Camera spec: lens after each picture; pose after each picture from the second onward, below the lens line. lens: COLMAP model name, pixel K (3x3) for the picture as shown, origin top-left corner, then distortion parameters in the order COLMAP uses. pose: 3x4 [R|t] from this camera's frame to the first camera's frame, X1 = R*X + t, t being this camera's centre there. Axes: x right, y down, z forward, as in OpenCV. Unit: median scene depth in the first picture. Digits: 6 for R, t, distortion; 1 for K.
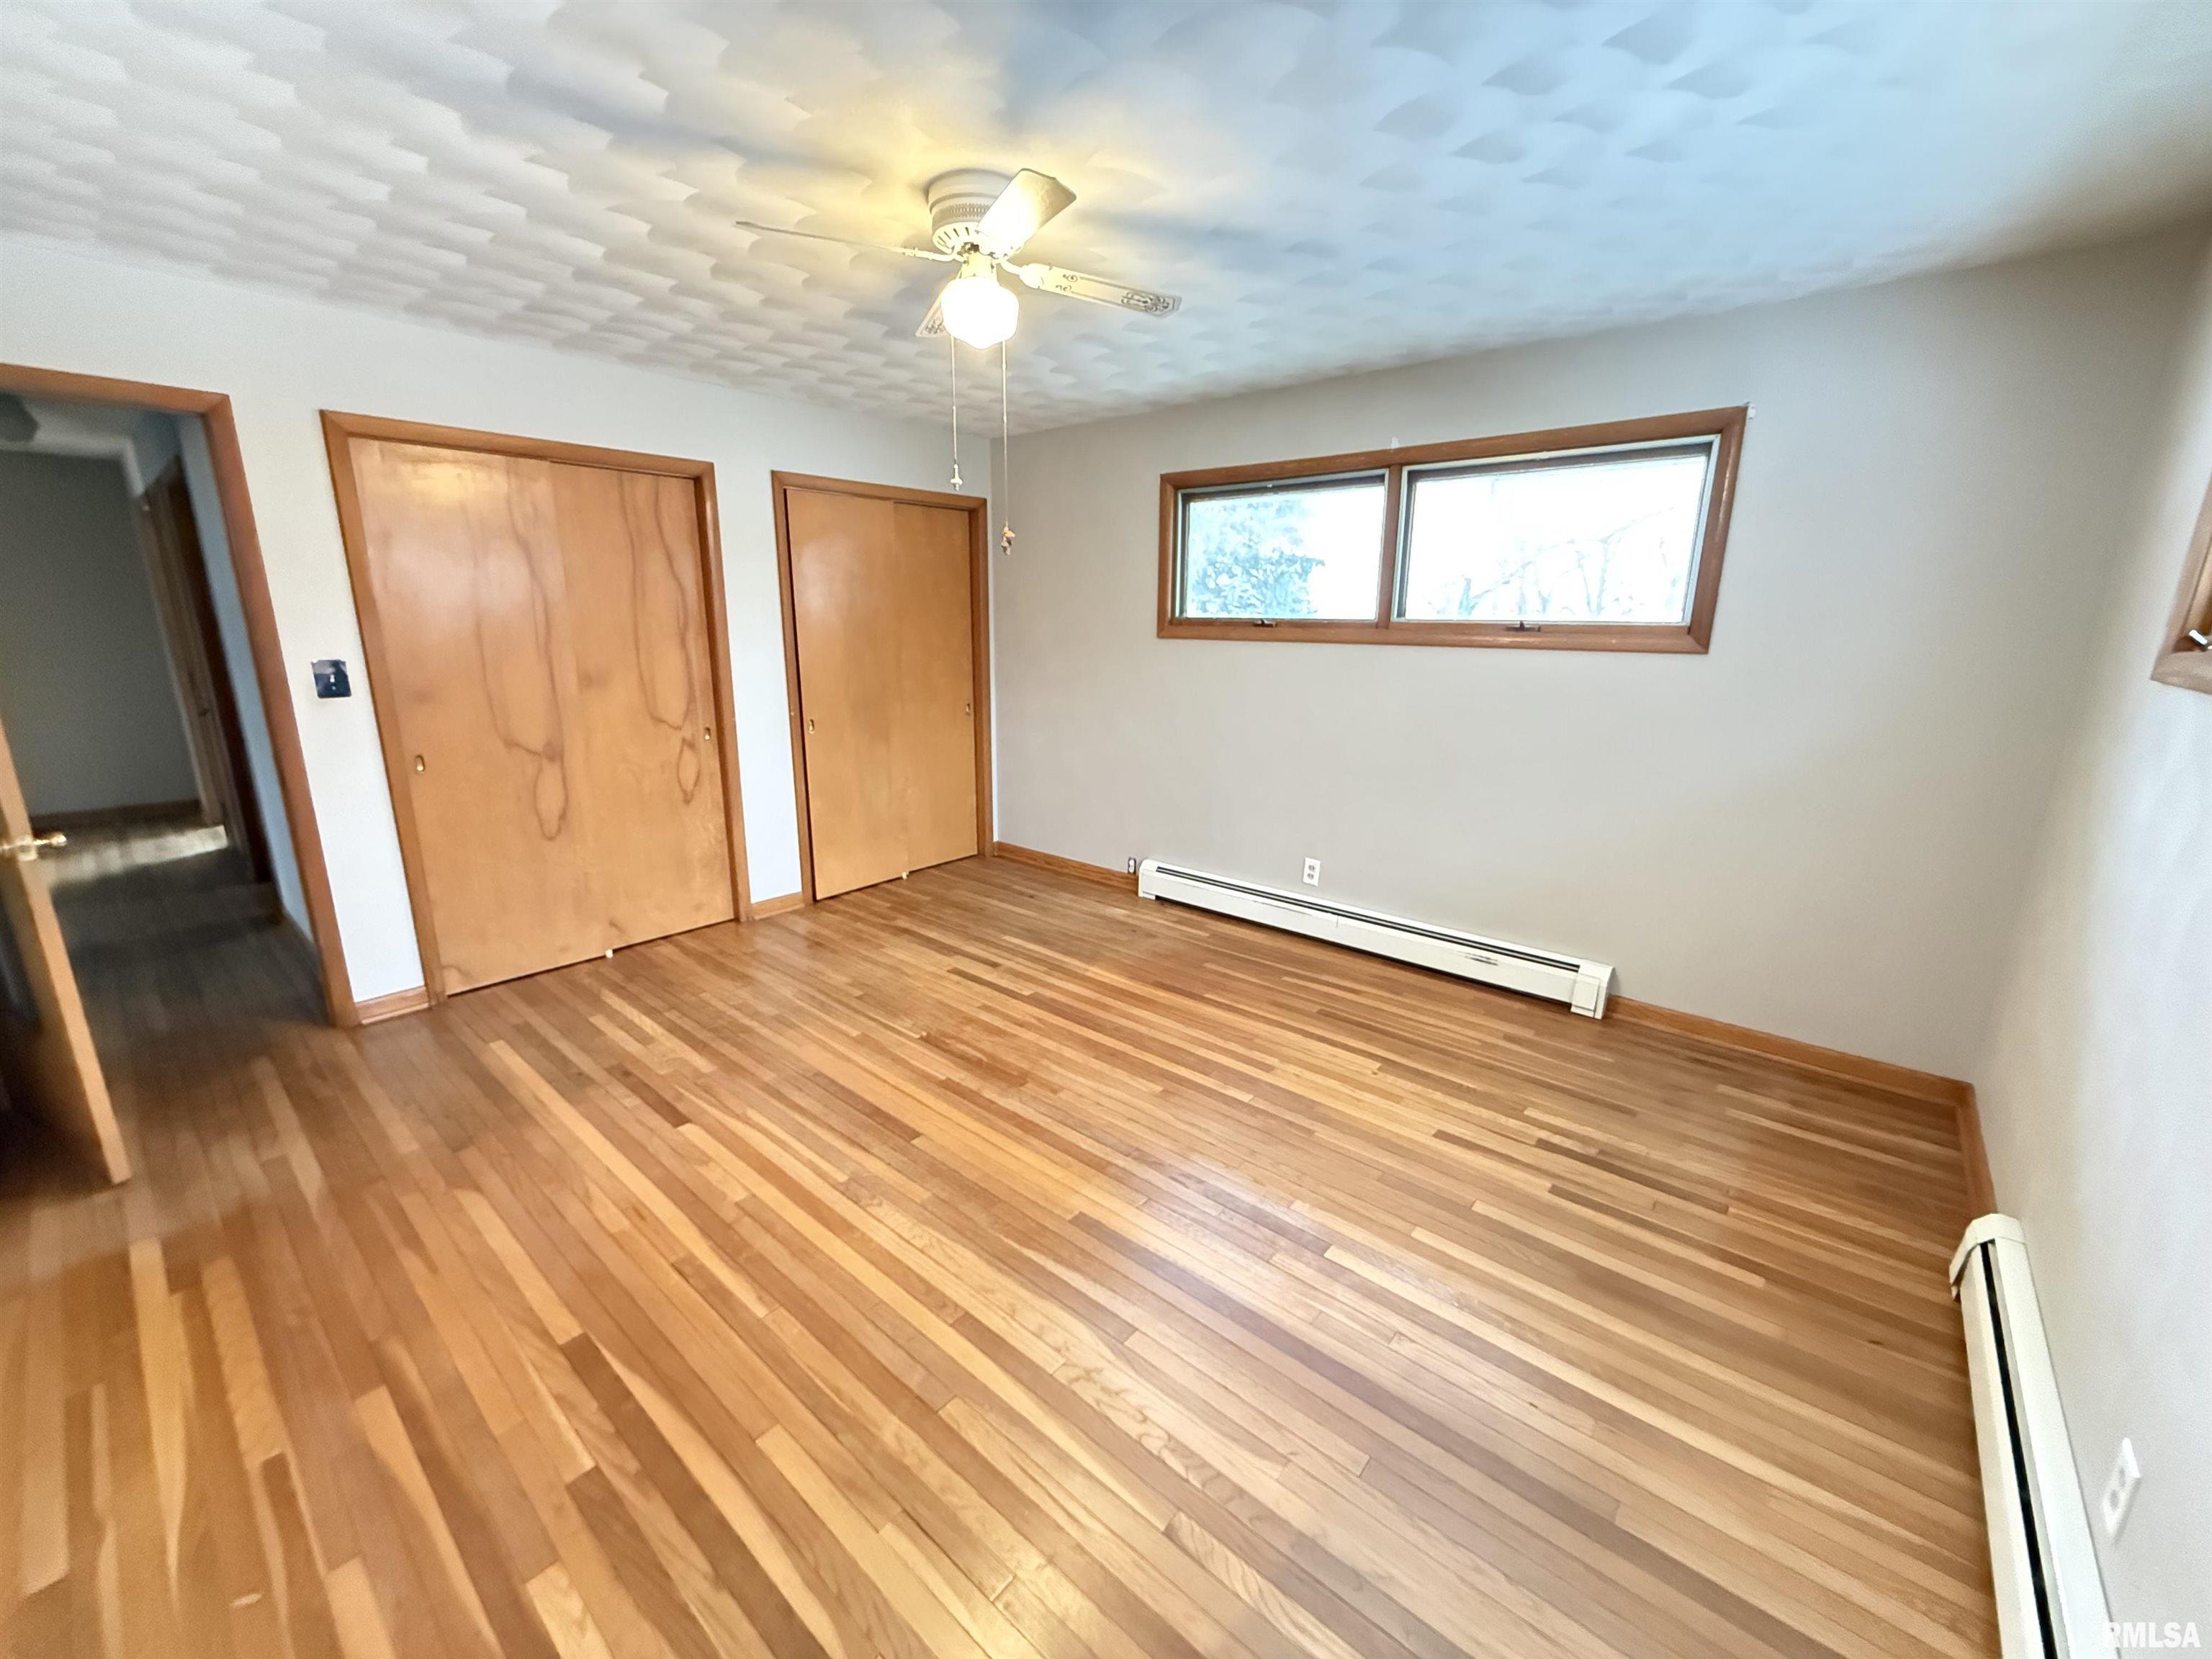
lens RADIAL K [[885.7, 0, 1099.6], [0, 885.7, 832.4], [0, 0, 1]] dist [0.002045, 0.000103]
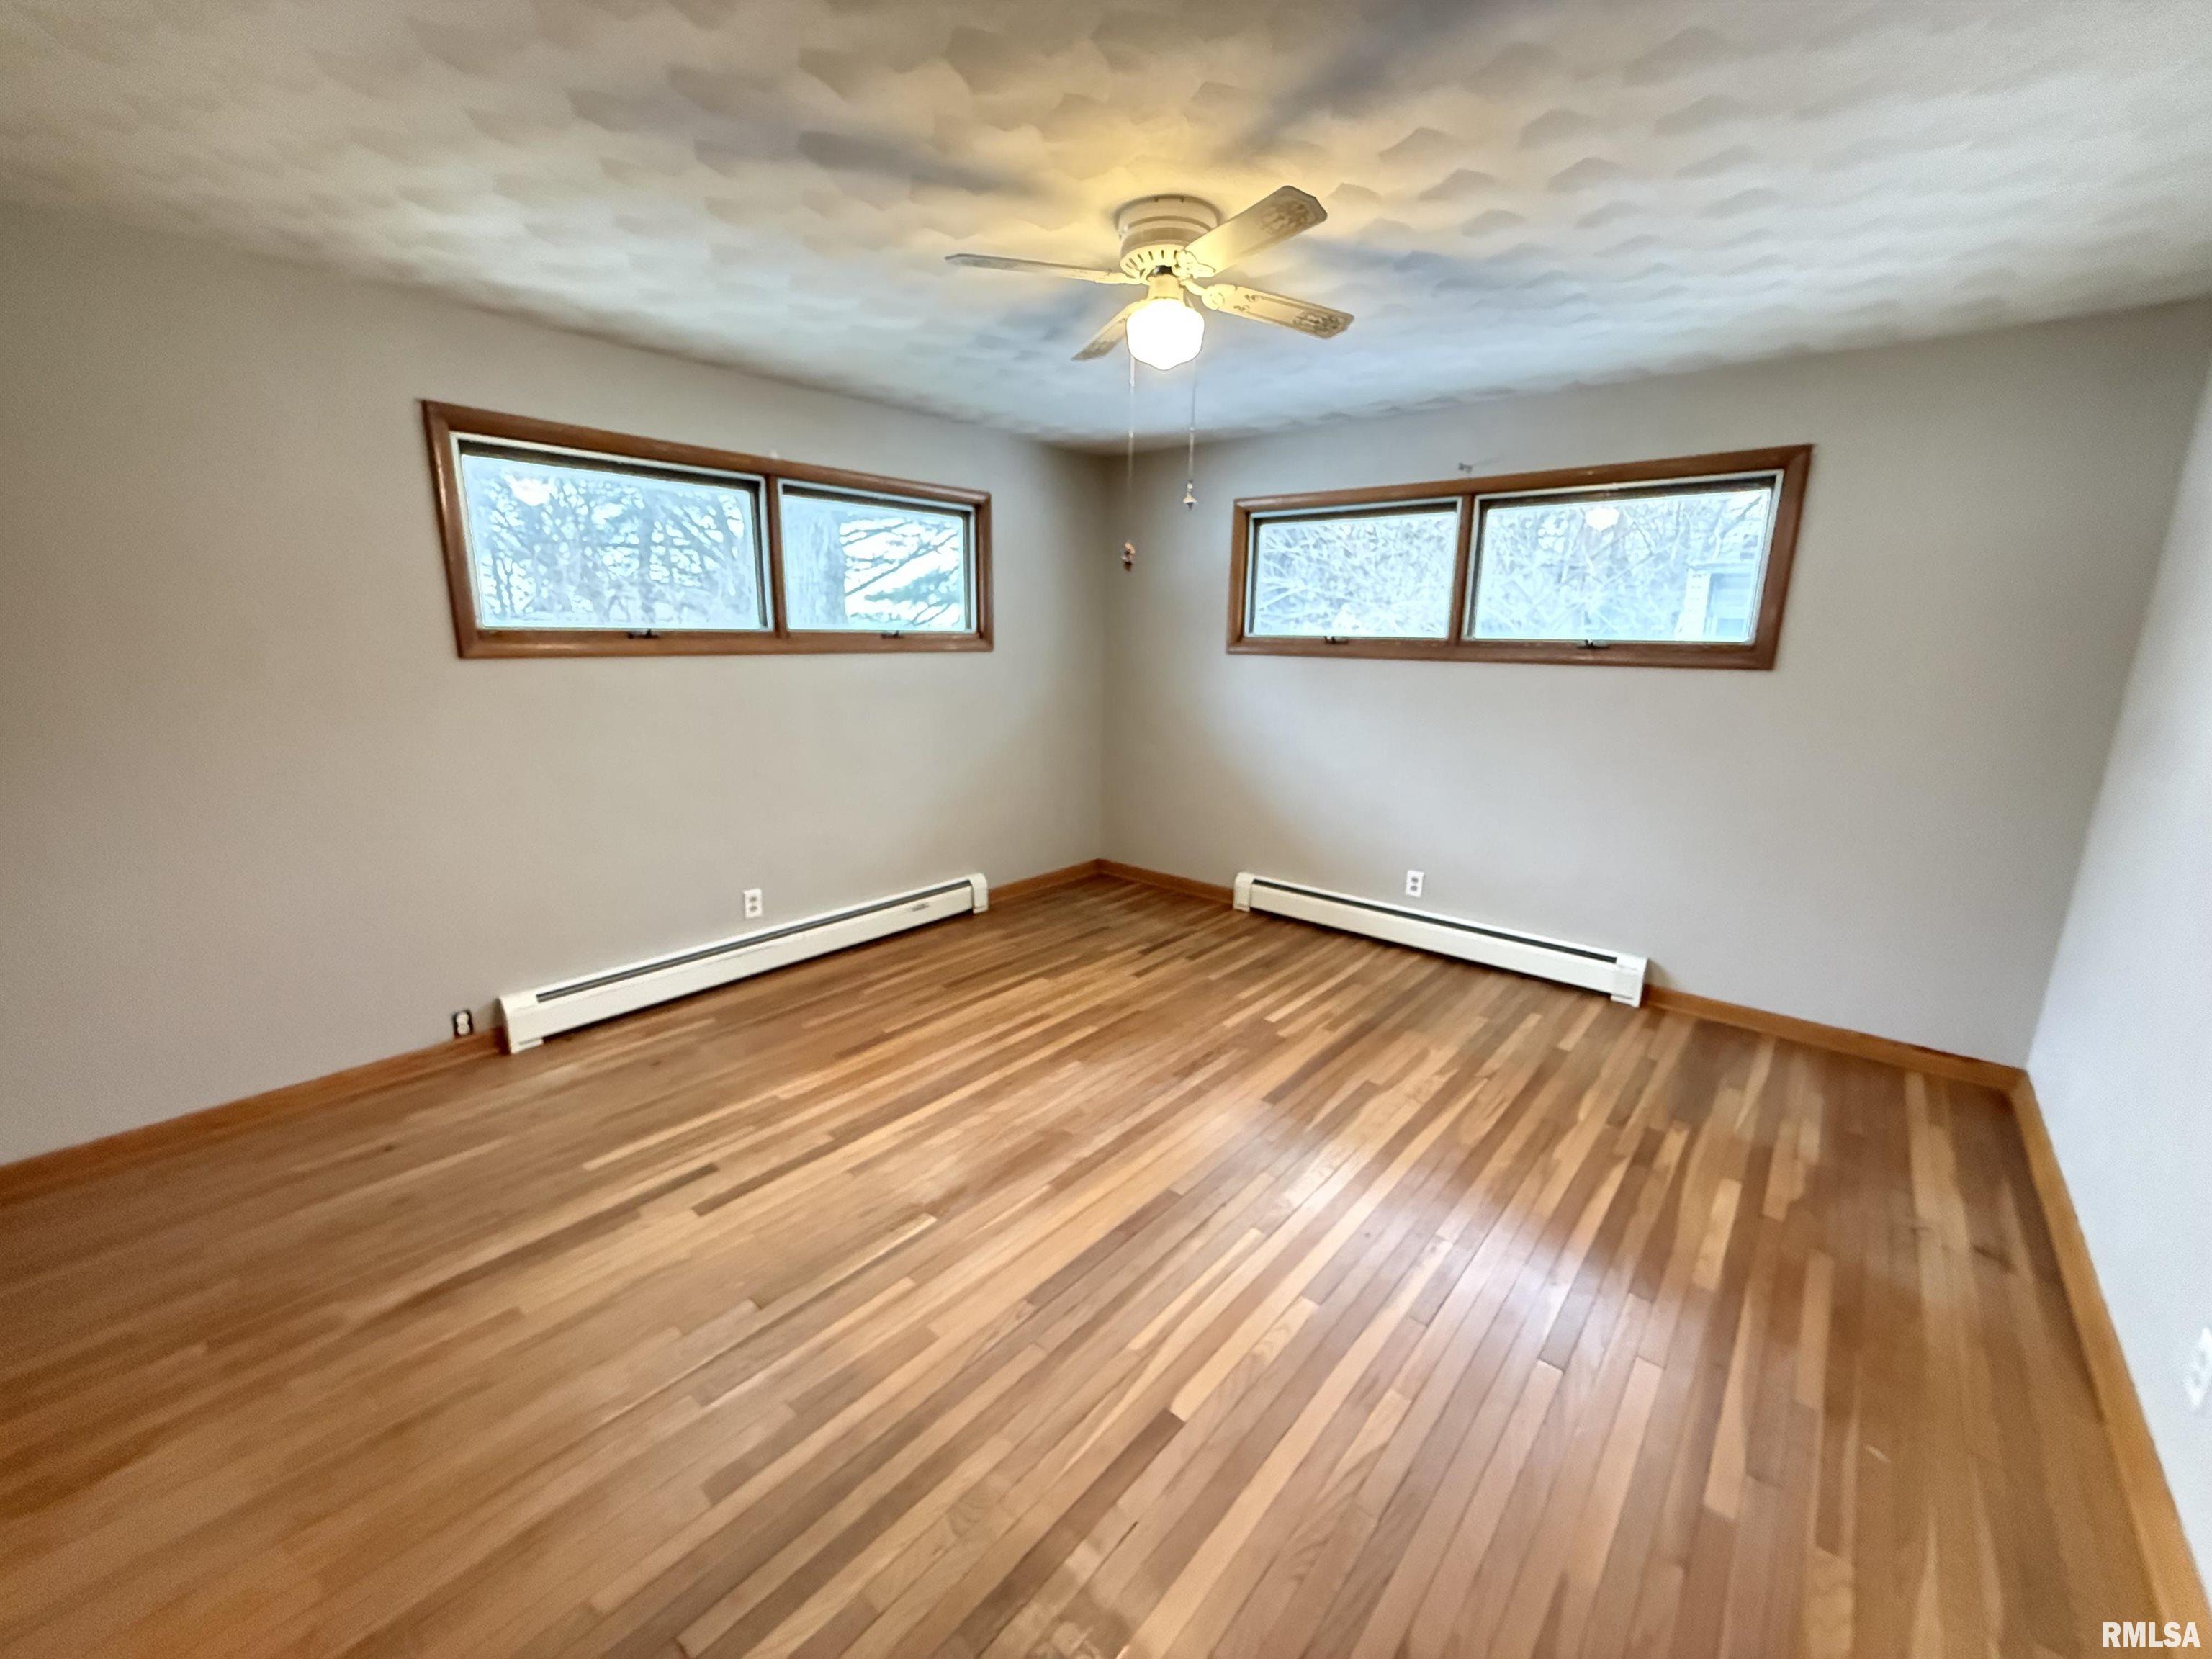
lens RADIAL K [[885.7, 0, 1099.6], [0, 885.7, 832.4], [0, 0, 1]] dist [0.002045, 0.000103]
pose [[-0.003029, -0.231748, 0.972771, -0.780924], [0.228369, 0.946909, 0.226298, -0.185148], [-0.973570, 0.222836, 0.050056, 0.718918]]
